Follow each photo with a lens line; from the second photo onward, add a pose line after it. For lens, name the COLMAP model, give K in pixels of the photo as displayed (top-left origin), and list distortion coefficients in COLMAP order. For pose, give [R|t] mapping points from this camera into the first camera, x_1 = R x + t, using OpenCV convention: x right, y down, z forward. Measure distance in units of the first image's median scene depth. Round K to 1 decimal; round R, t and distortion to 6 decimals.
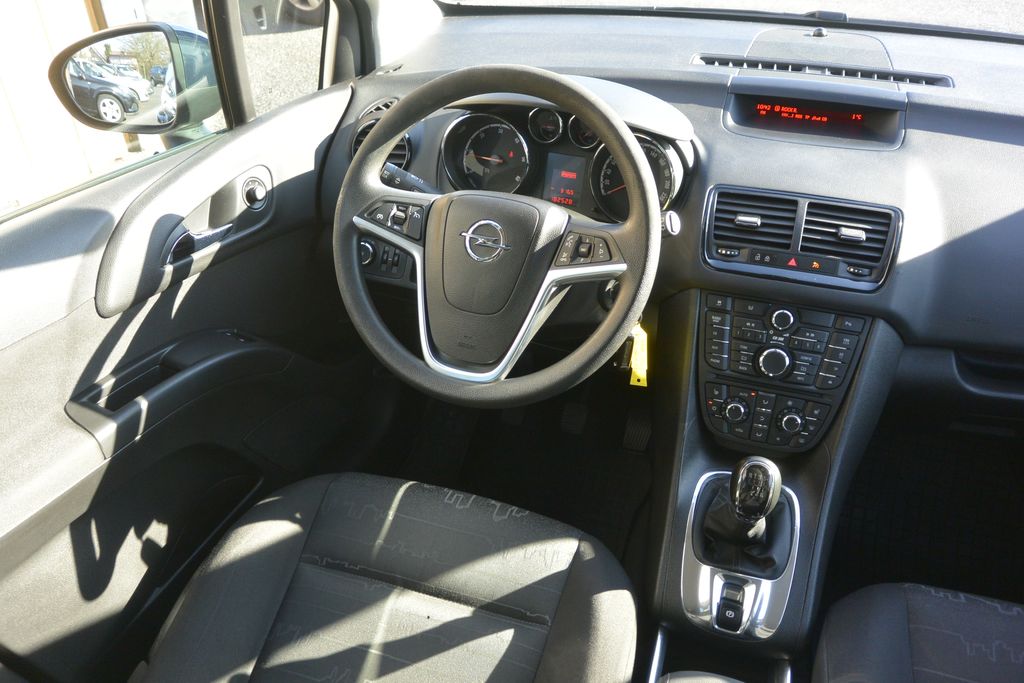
lens RADIAL K [[779.4, 0, 506.6], [0, 779.4, 338.8], [0, 0, 1]] dist [-0.010834, 0.025441]
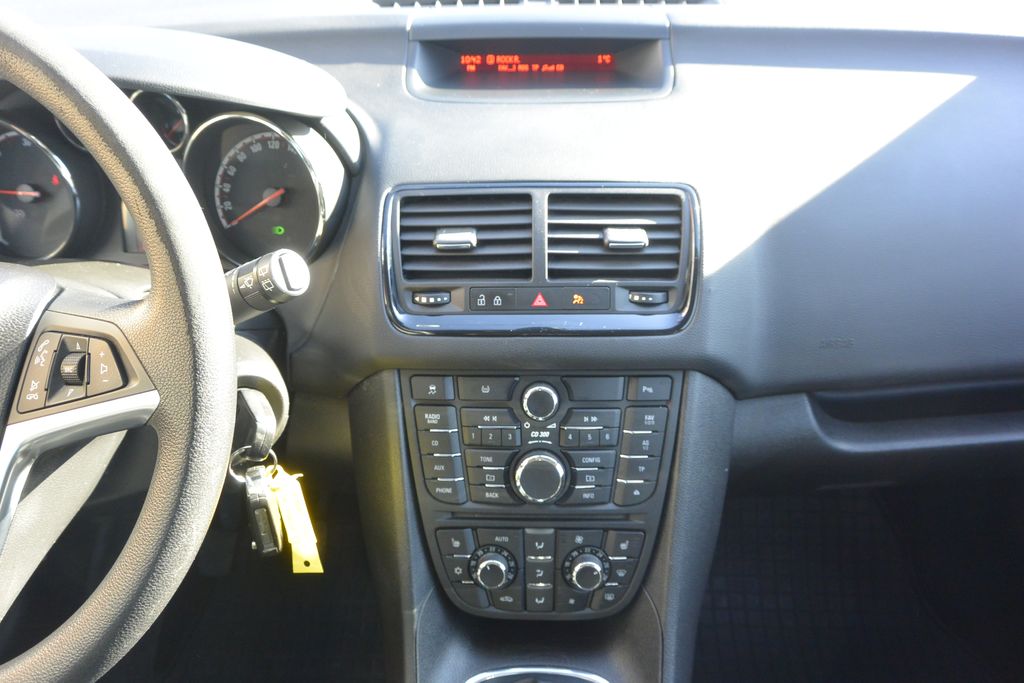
lens RADIAL K [[779.4, 0, 505.4], [0, 779.4, 340.9], [0, 0, 1]] dist [-0.010834, 0.025441]
pose [[0.958854, -0.175158, 0.223425, 0.207247], [0.178561, 0.983916, 0.005046, -0.075797], [-0.220716, 0.035057, 0.974708, 0.440624]]
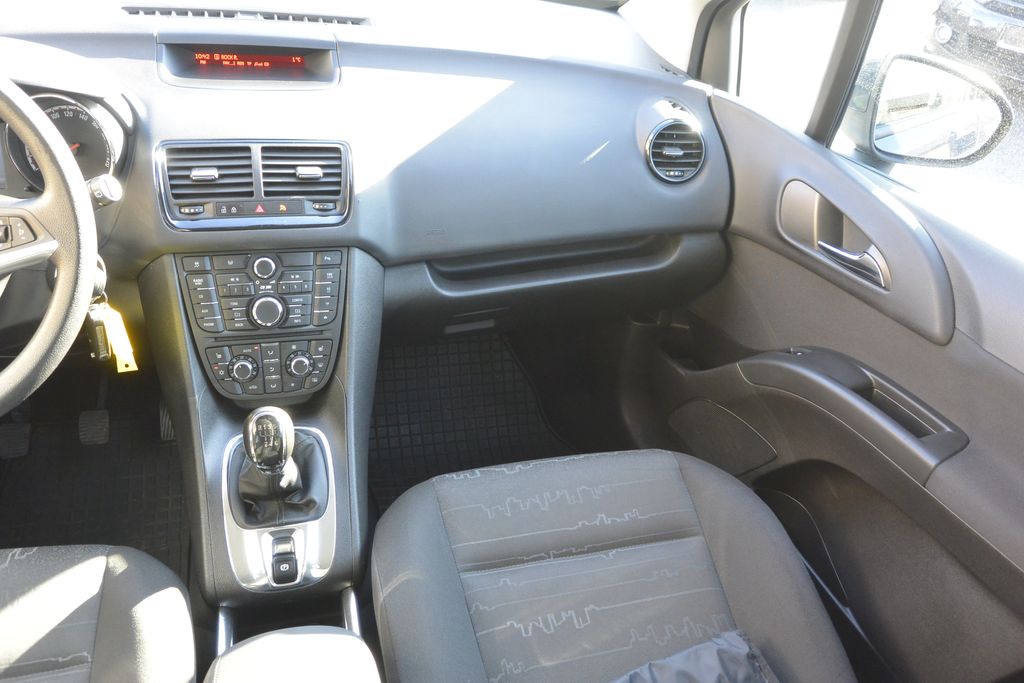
lens RADIAL K [[779.4, 0, 505.0], [0, 779.4, 337.8], [0, 0, 1]] dist [-0.010834, 0.025441]
pose [[0.829129, -0.249918, 0.500086, 0.089049], [0.228831, 0.967863, 0.104295, 0.028167], [-0.510080, 0.027961, 0.859672, -0.006356]]
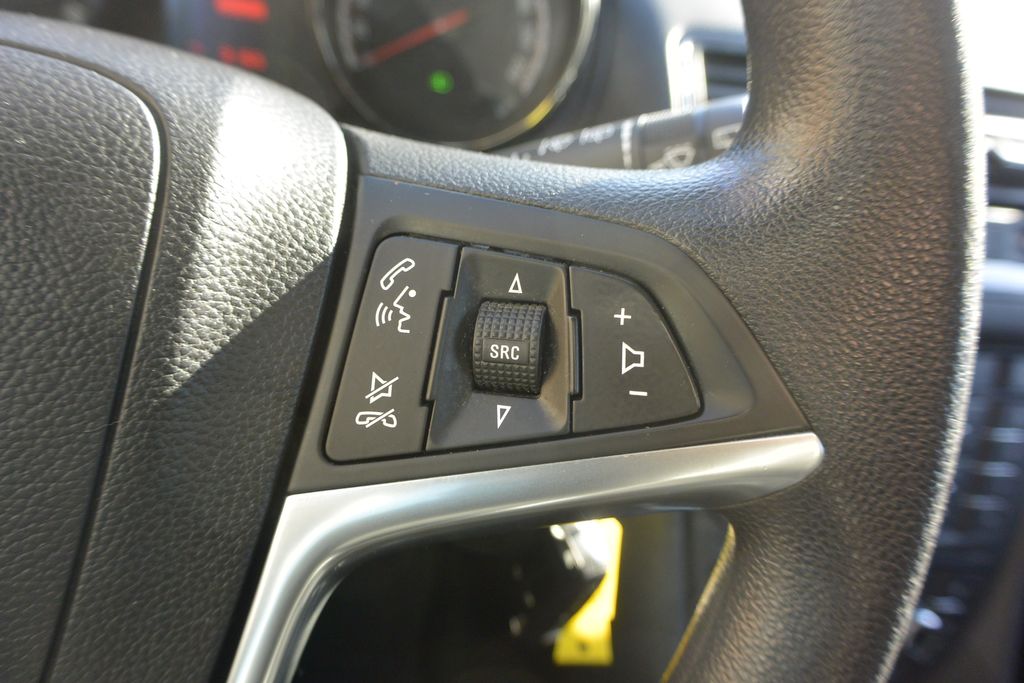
lens RADIAL K [[779.4, 0, 512.3], [0, 779.4, 341.2], [0, 0, 1]] dist [-0.010834, 0.025441]
pose [[0.900949, -0.145039, 0.408967, 0.031209], [0.098746, 0.986286, 0.132246, -0.117569], [-0.422539, -0.078763, 0.902916, 0.739193]]
